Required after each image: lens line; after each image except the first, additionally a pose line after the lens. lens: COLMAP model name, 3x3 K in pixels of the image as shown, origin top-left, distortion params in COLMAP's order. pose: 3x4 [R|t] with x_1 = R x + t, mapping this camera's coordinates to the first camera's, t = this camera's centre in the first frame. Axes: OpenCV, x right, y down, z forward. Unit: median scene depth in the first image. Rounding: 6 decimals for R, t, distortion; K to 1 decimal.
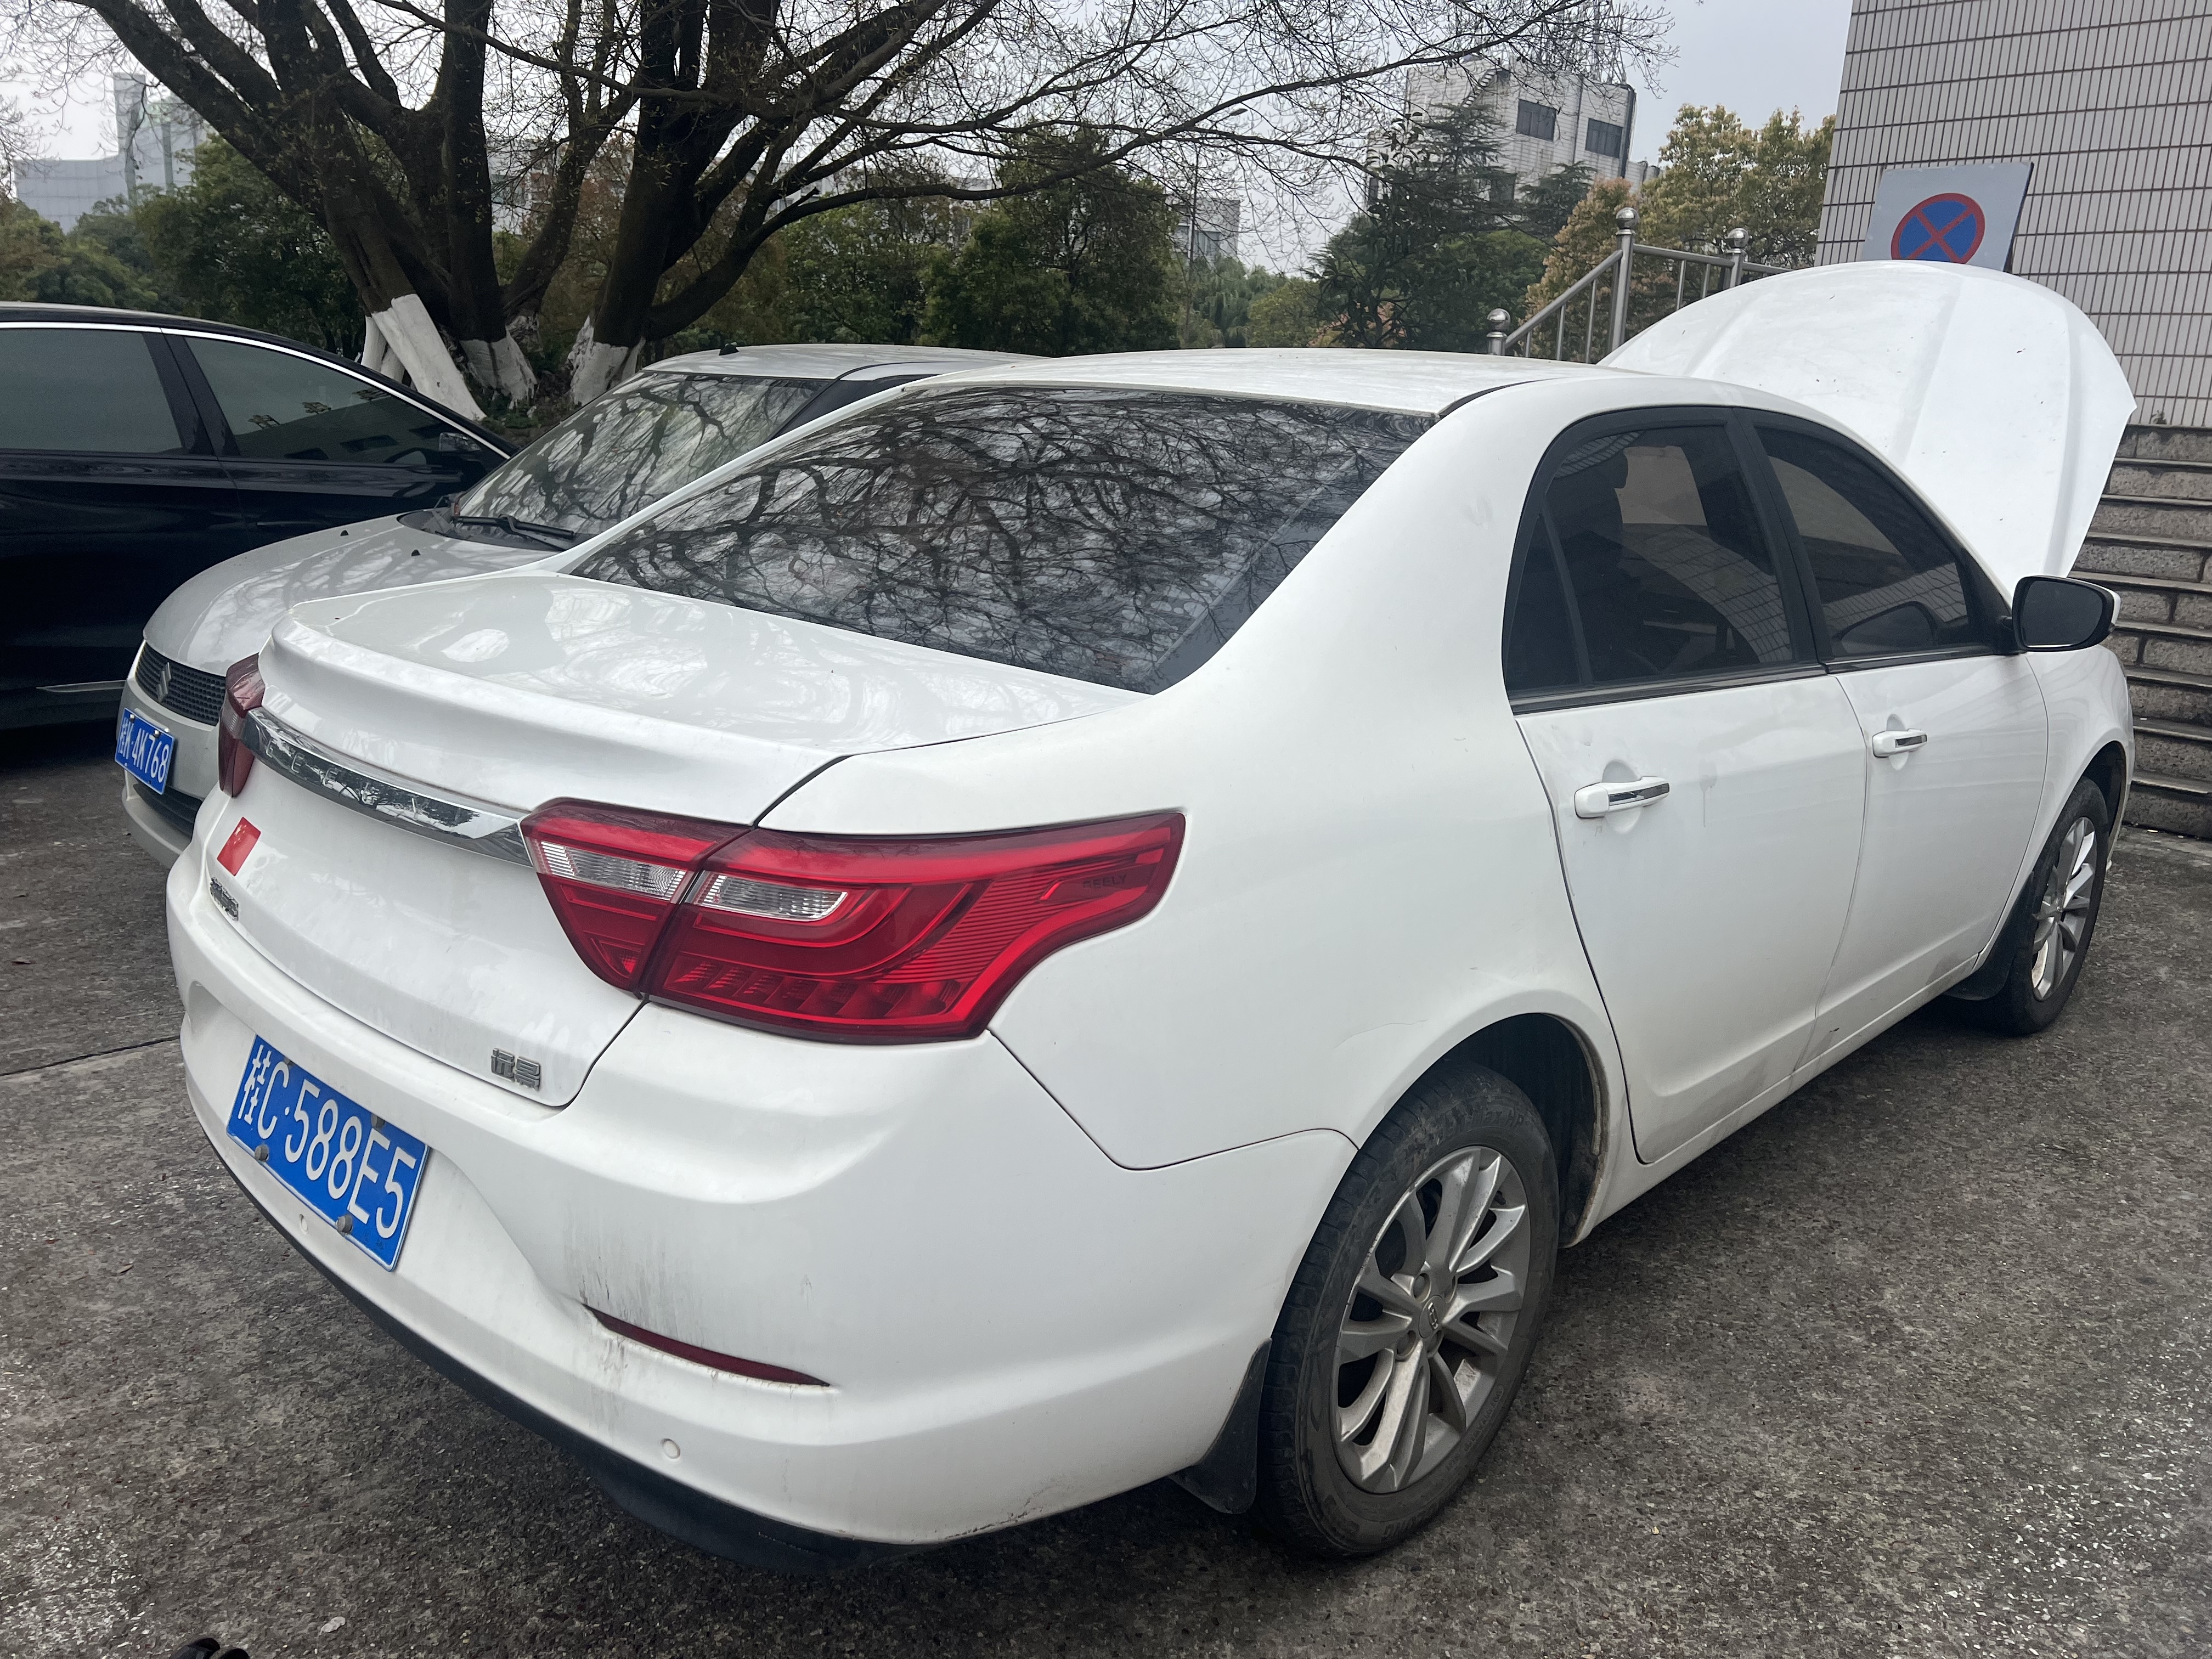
lens RADIAL K [[1677.4, 0, 1106.0], [0, 1677.4, 829.5], [0, 0, 1]] dist [-0.001523, -0.000354]
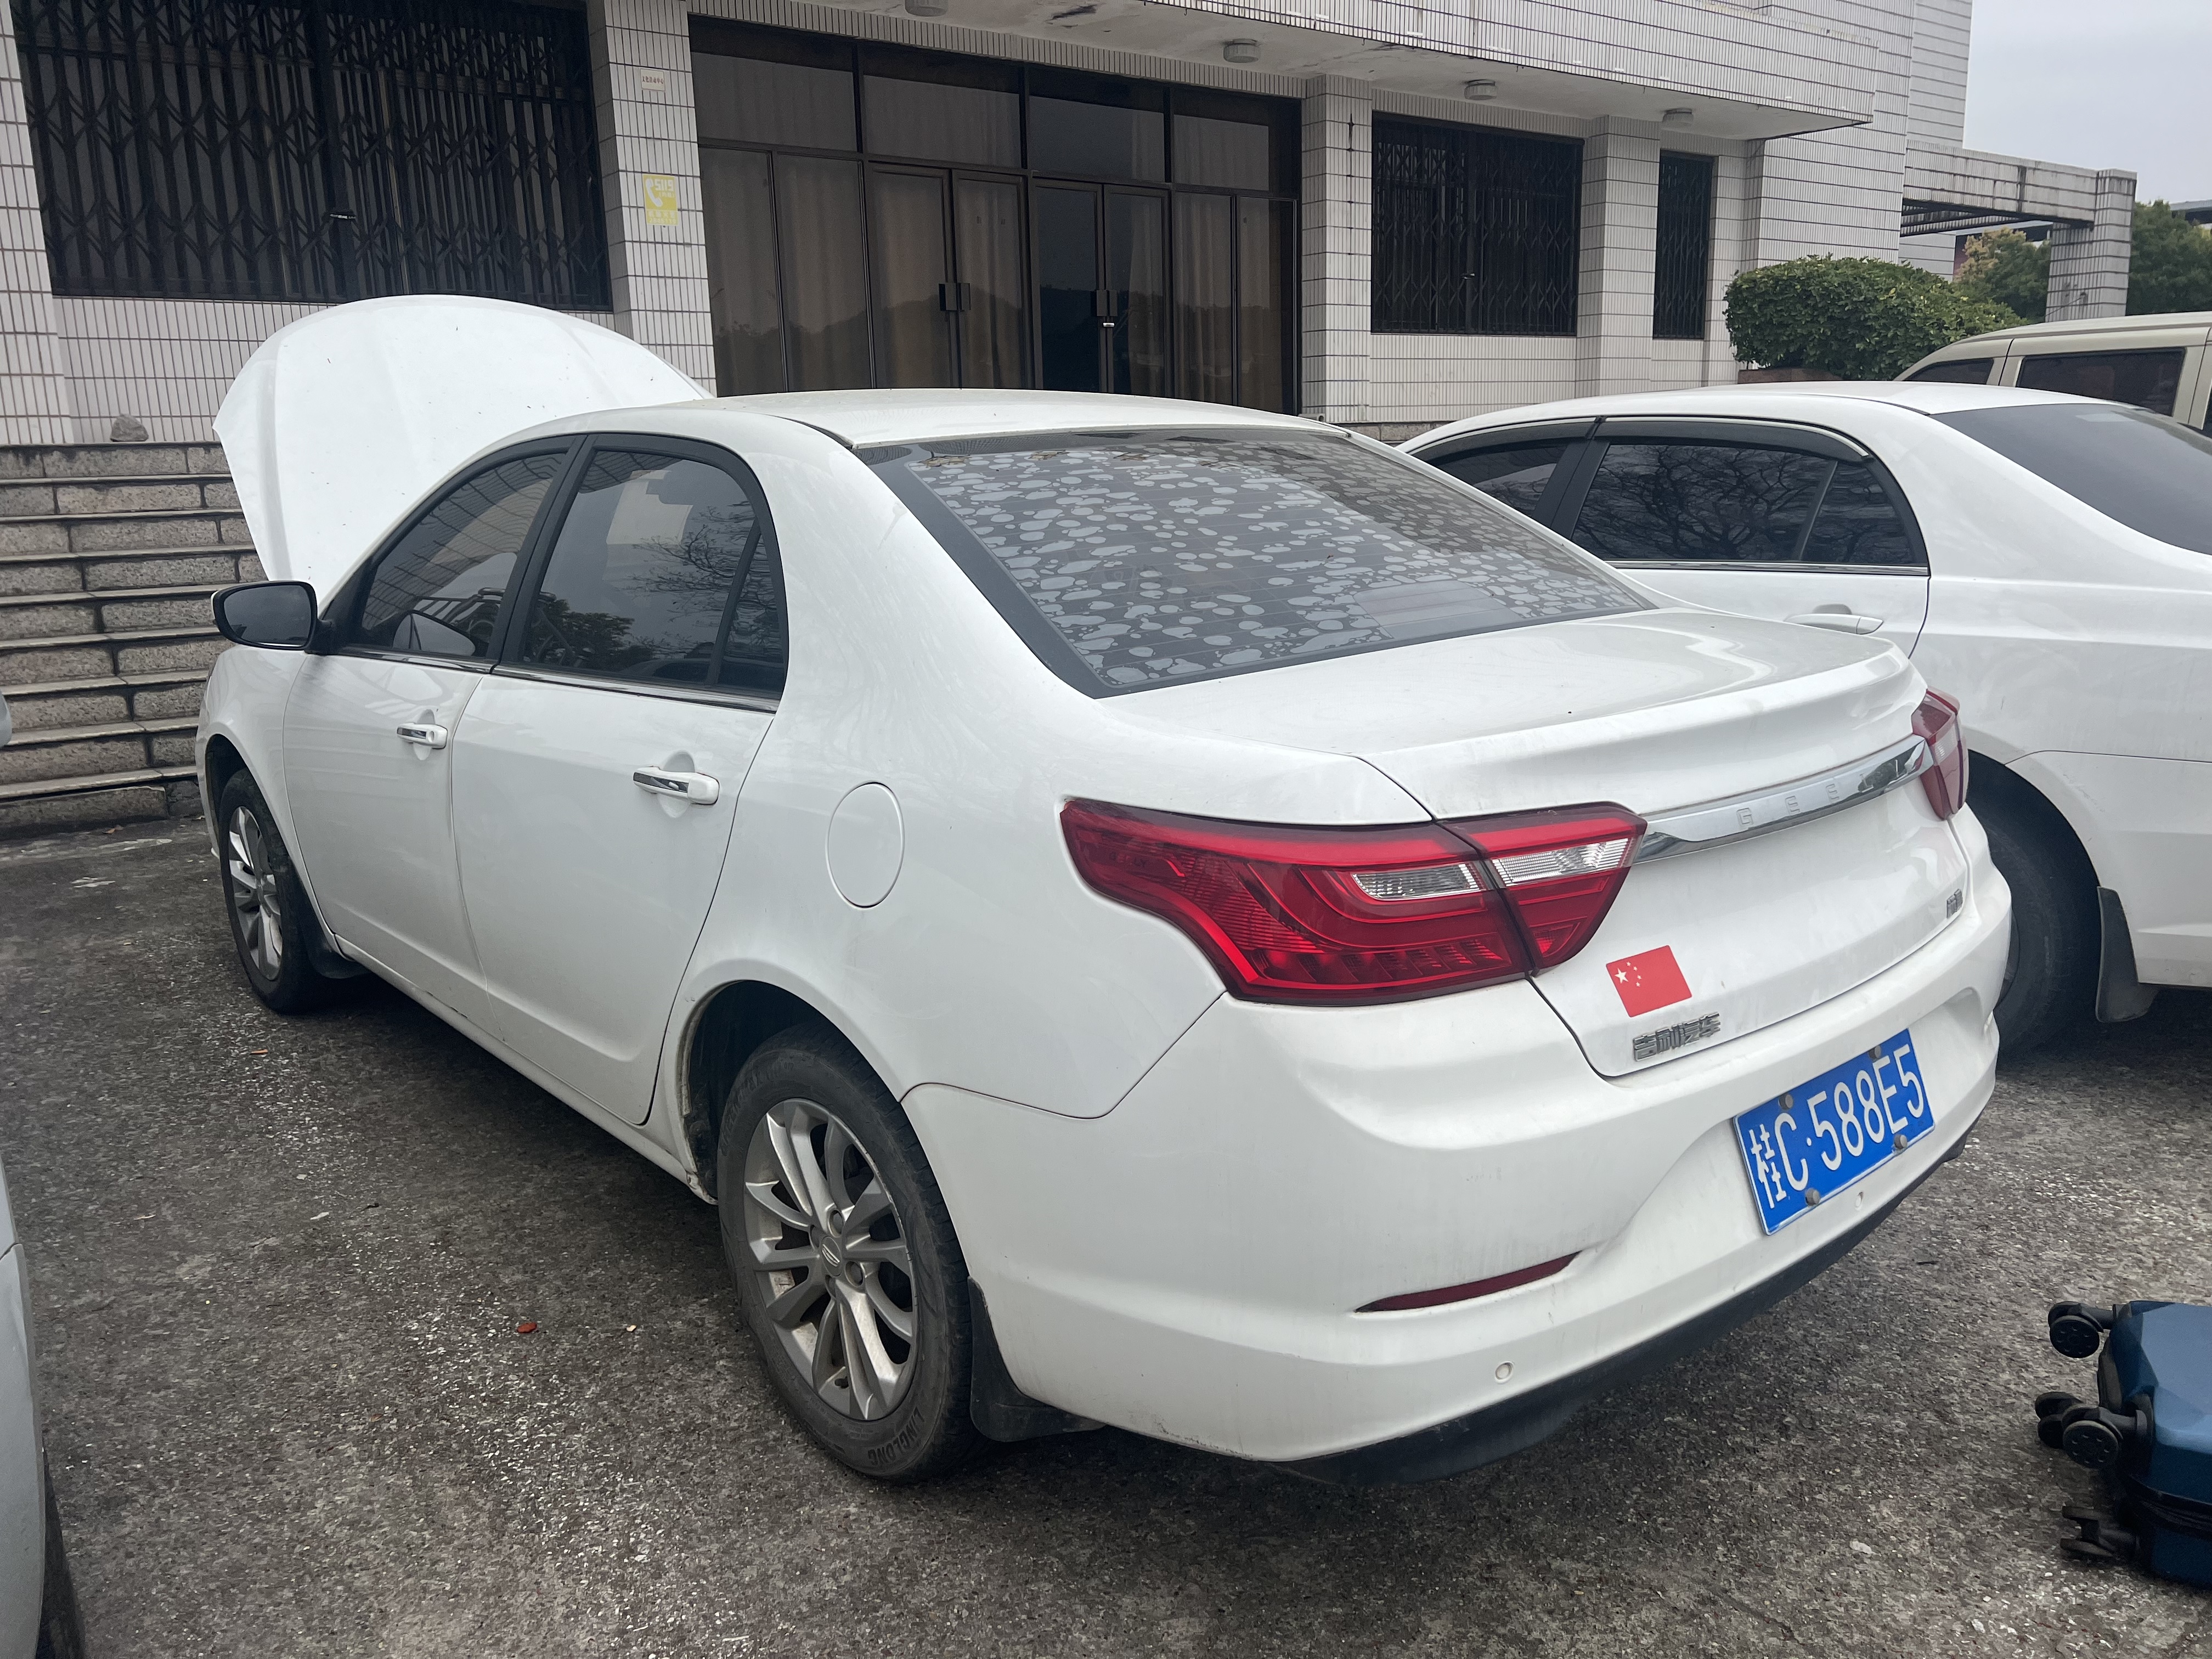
lens RADIAL K [[1698.0, 0, 1106.0], [0, 1698.0, 829.5], [0, 0, 1]] dist [0.001733, -0.000365]
pose [[0.084510, -0.267705, 0.959788, -1.017466], [0.275775, 0.931891, 0.235642, -0.258474], [-0.957500, 0.244772, 0.152580, 0.833987]]
